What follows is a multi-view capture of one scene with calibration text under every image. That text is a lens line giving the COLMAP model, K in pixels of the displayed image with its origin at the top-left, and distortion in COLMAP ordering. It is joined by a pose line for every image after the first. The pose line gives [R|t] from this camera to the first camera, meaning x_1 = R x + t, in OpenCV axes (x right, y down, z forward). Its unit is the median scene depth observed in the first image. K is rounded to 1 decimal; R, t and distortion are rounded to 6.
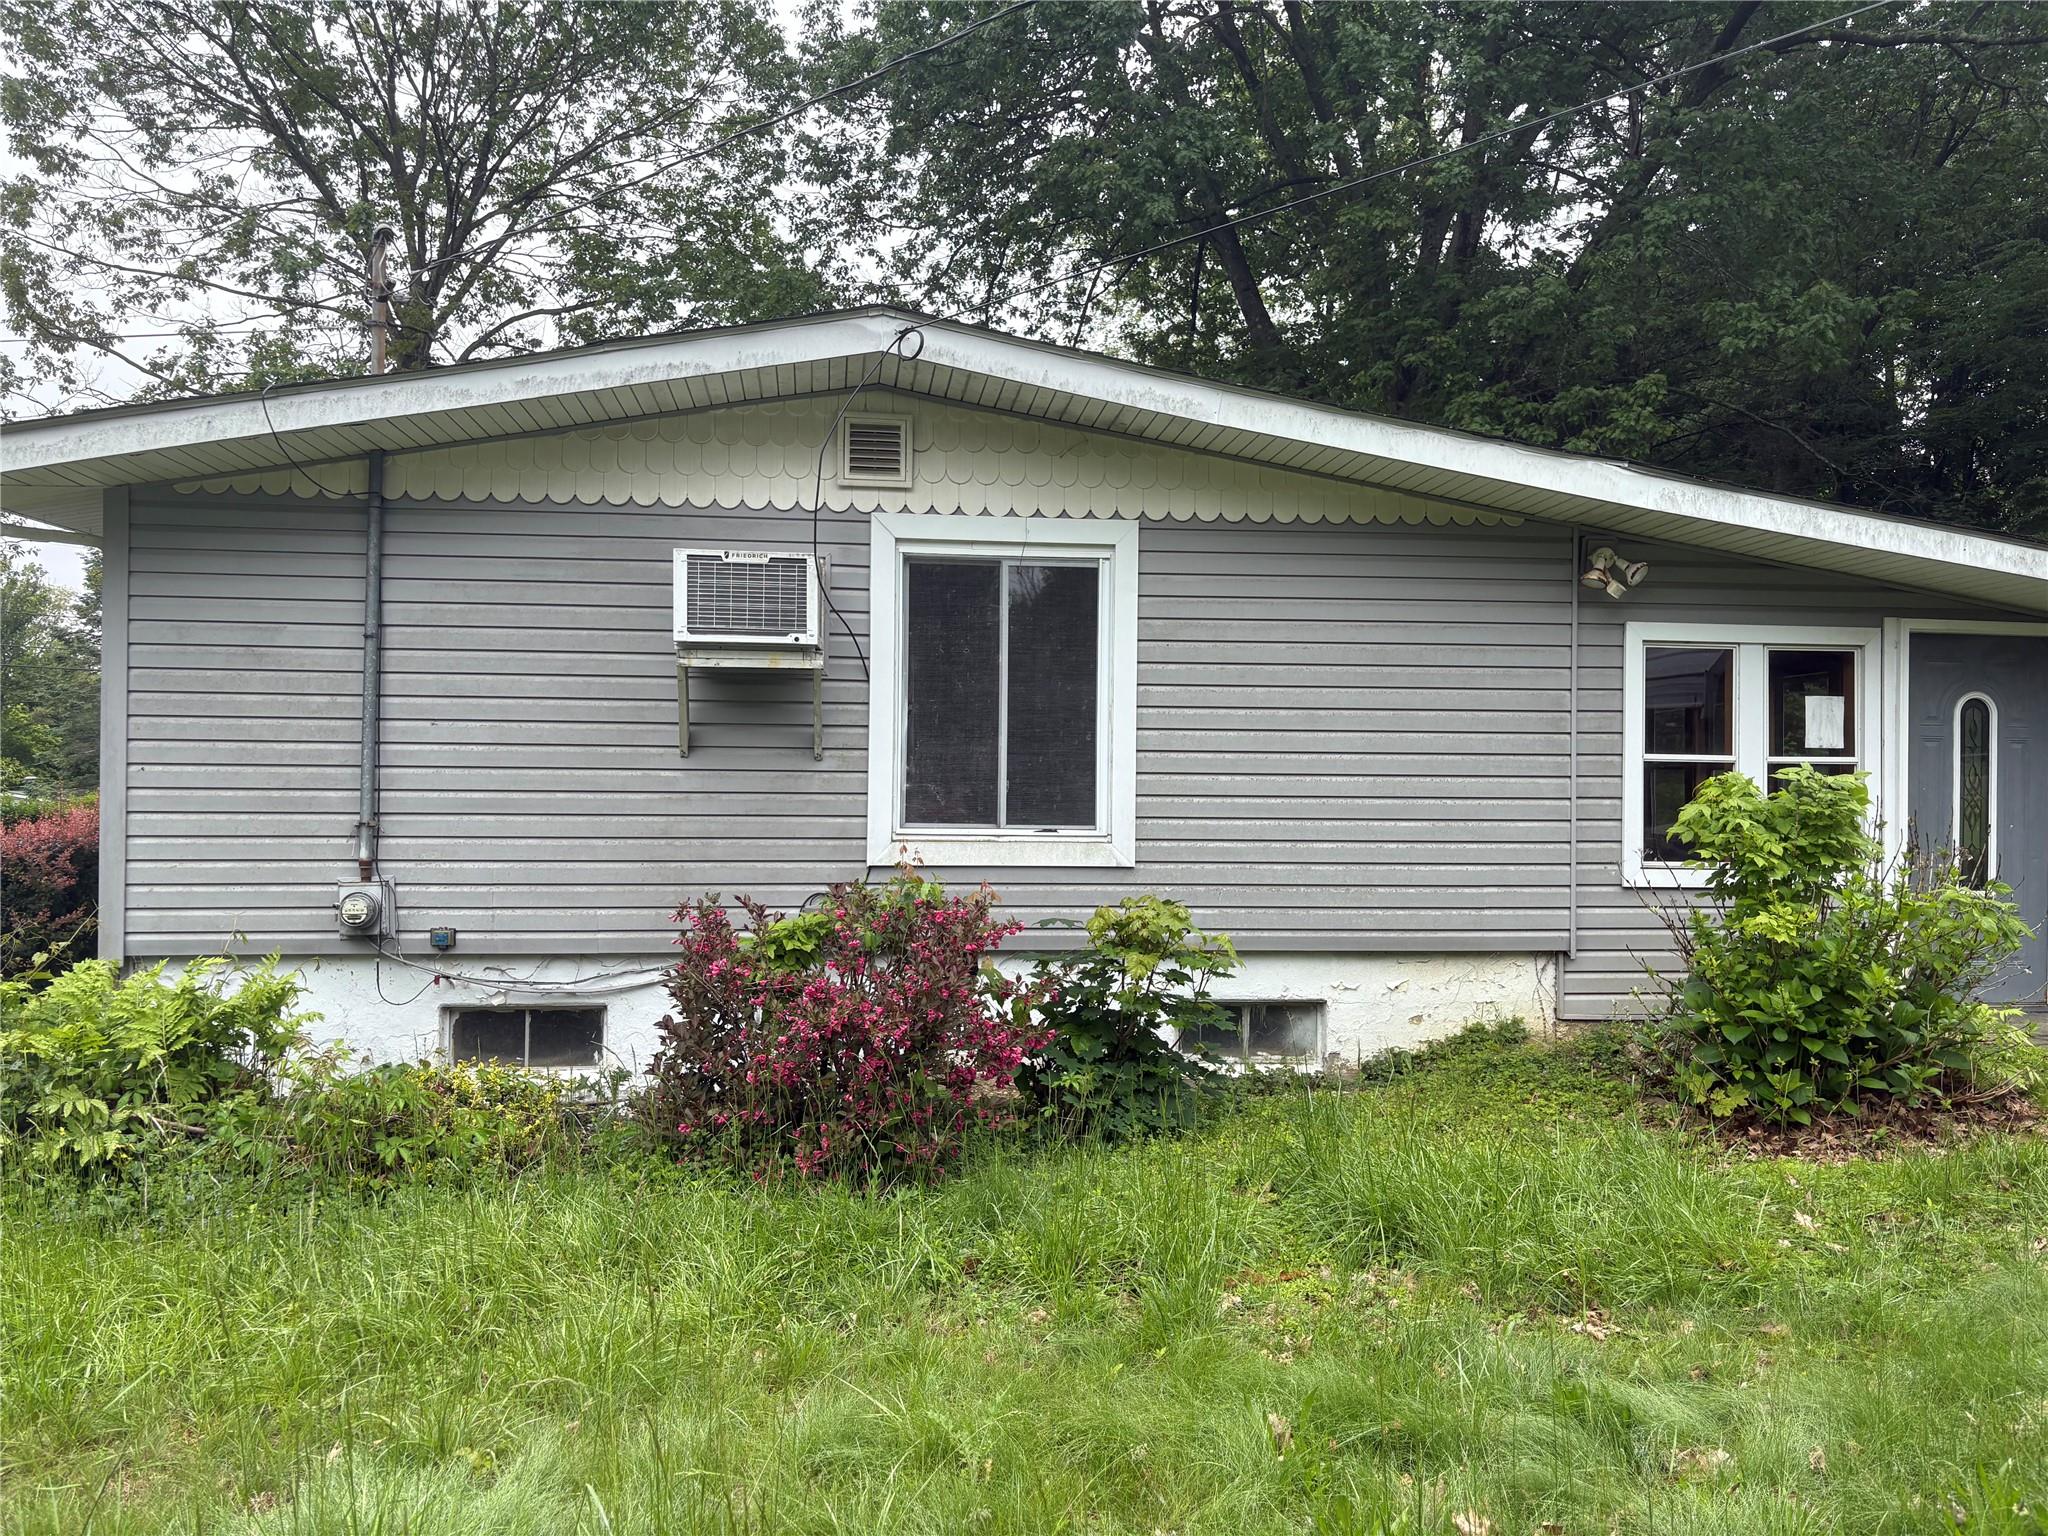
lens RADIAL K [[1558.0, 0, 1023.3], [0, 1558.0, 754.7], [0, 0, 1]] dist [0.023256, -0.041441]
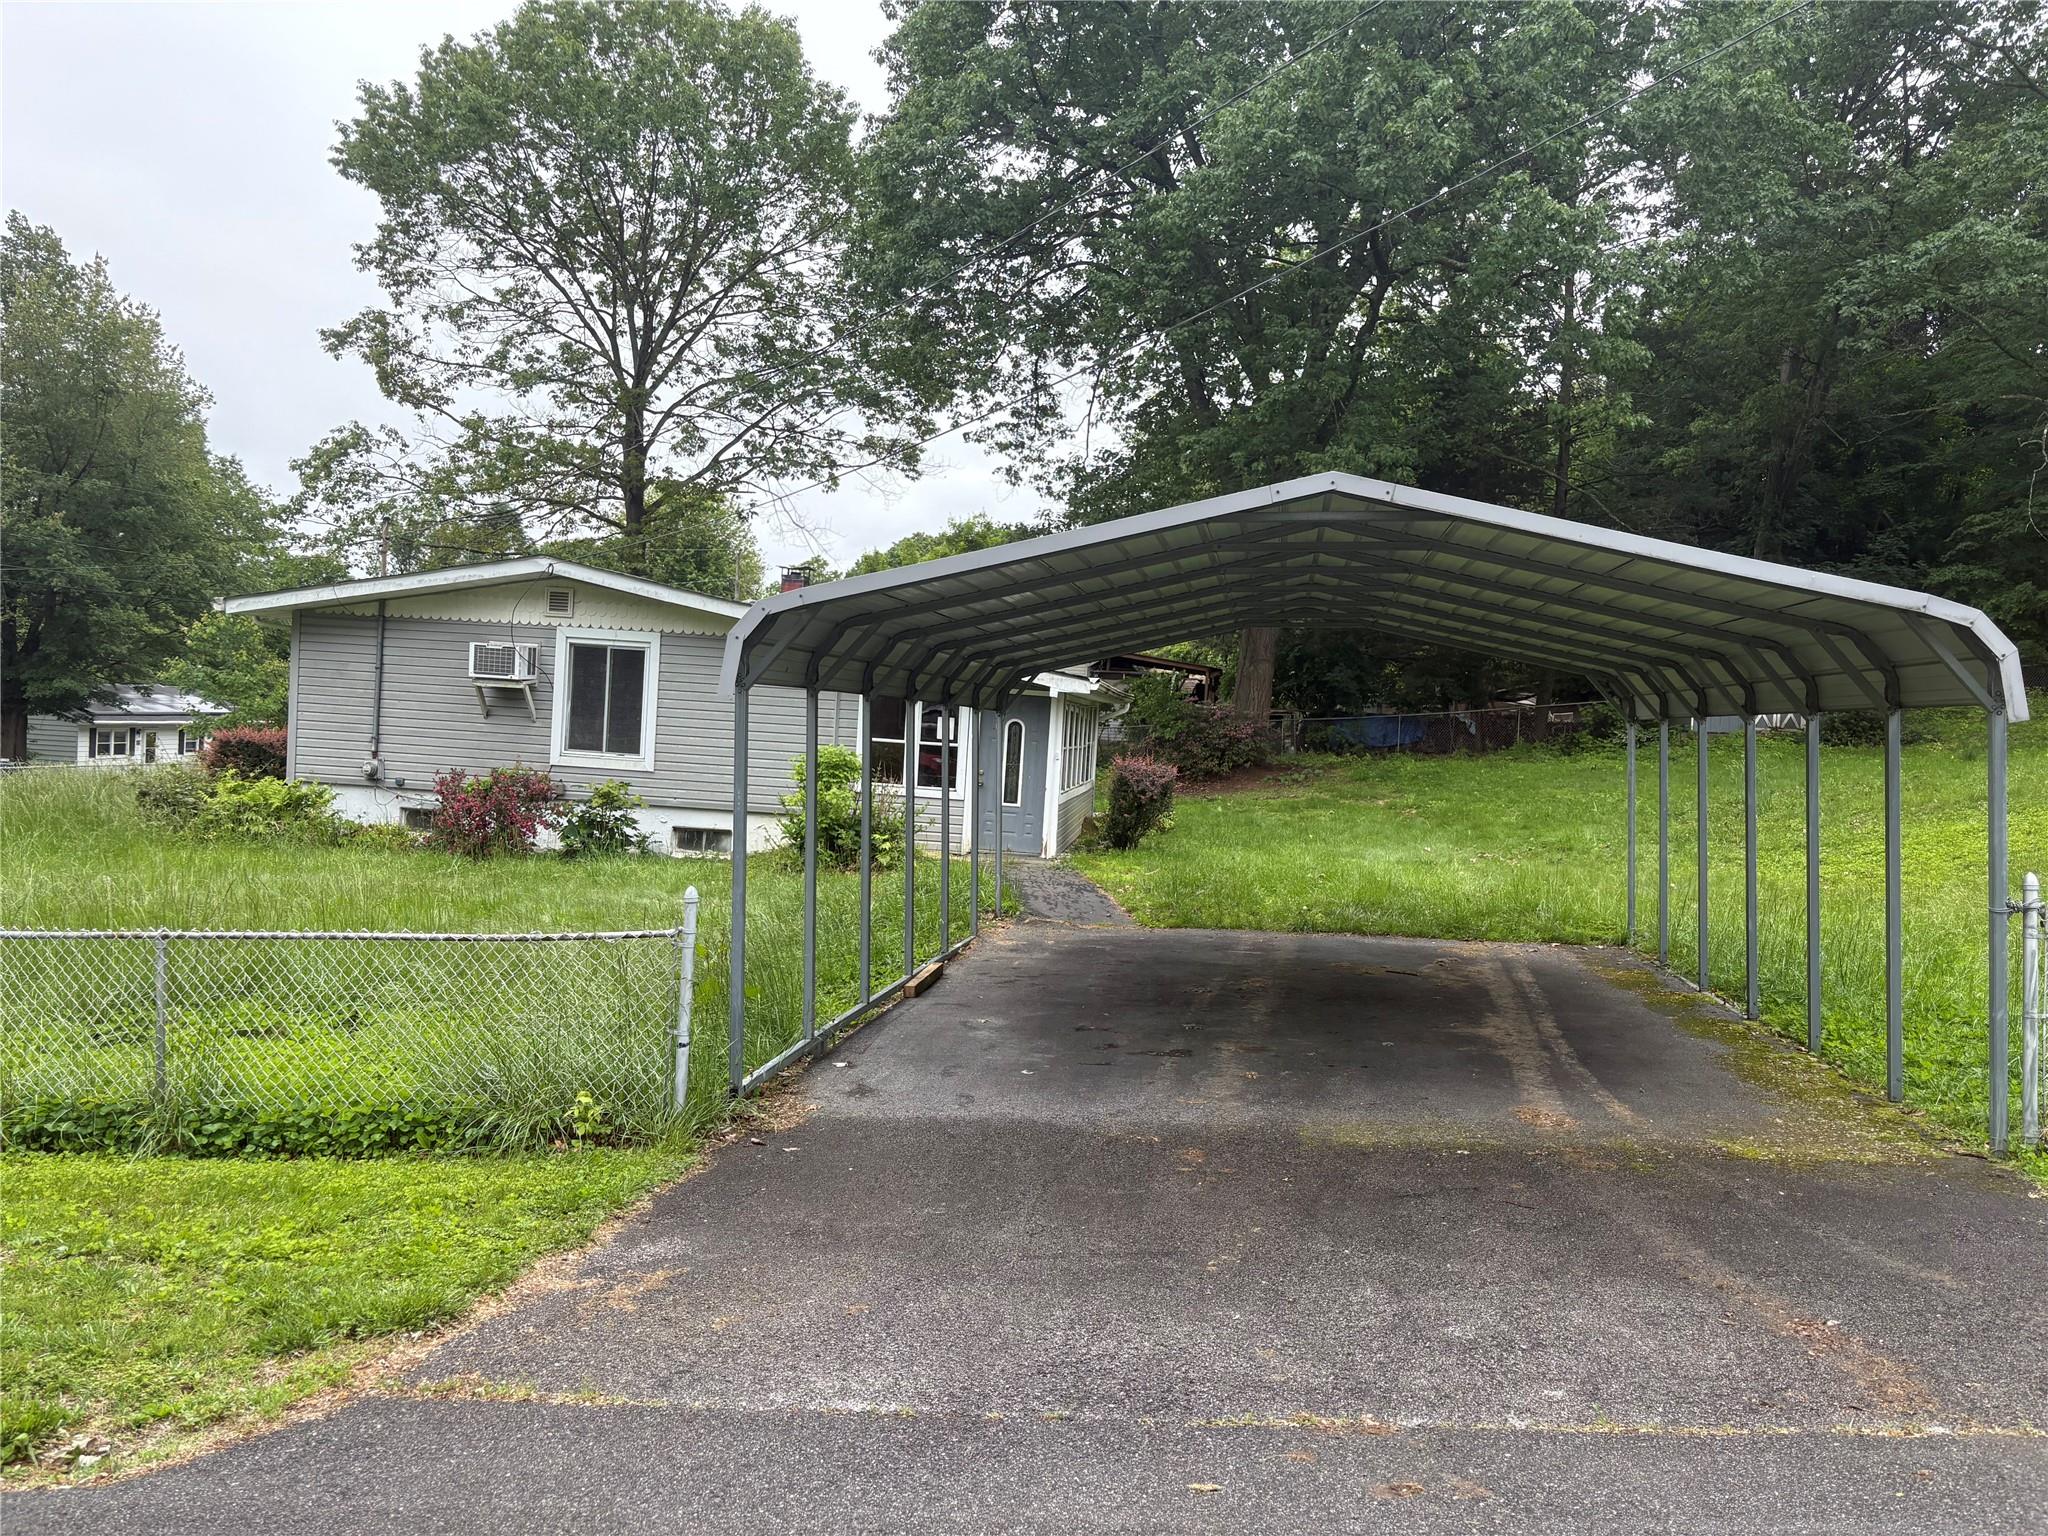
lens RADIAL K [[1558.0, 0, 1026.9], [0, 1558.0, 777.3], [0, 0, 1]] dist [0.023256, -0.041441]
pose [[0.971934, 0.059903, -0.227500, 1.251999], [-0.048255, 0.997240, 0.056429, -0.091044], [0.230252, -0.043868, 0.972142, -1.325545]]
